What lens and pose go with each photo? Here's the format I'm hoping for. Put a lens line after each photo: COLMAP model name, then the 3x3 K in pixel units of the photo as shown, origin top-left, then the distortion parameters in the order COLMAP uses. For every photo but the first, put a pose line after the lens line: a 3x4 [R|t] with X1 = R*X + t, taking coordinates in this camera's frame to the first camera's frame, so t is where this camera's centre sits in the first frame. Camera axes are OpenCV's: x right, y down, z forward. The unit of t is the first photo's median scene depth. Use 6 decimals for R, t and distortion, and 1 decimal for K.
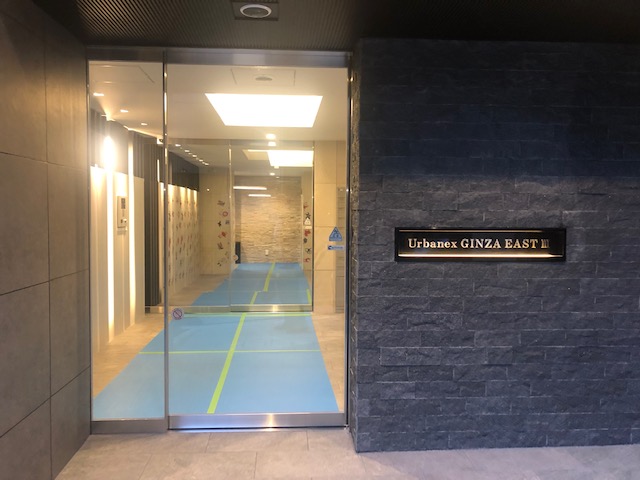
lens RADIAL K [[523.4, 0, 319.7], [0, 523.4, 240.2], [0, 0, 1]] dist [0.013640, -0.003003]
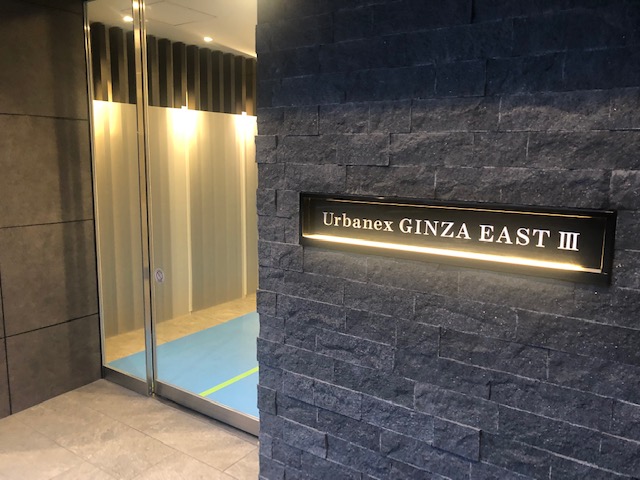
lens RADIAL K [[523.4, 0, 318.0], [0, 523.4, 237.9], [0, 0, 1]] dist [0.013640, -0.003003]
pose [[0.781236, 0.098085, -0.616482, 0.547951], [-0.038843, 0.993303, 0.108815, -0.037954], [0.623026, -0.061064, 0.779814, 0.507273]]
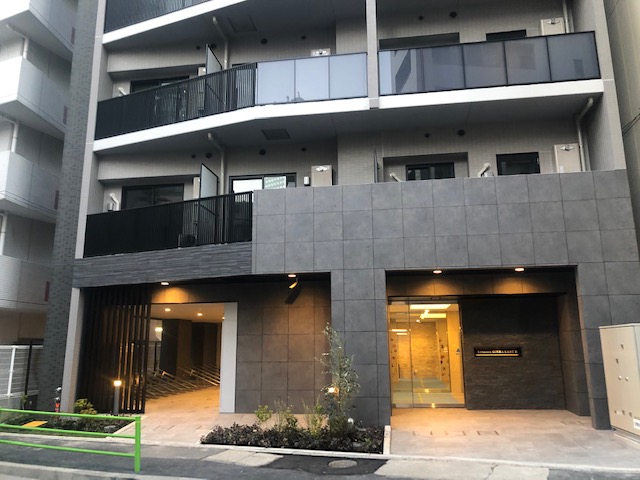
lens RADIAL K [[523.4, 0, 323.9], [0, 523.4, 238.8], [0, 0, 1]] dist [0.013640, -0.003003]
pose [[0.974943, -0.059489, -0.214353, -0.056673], [0.003841, 0.967938, -0.251159, 0.162909], [0.222422, 0.244042, 0.943913, -3.053724]]
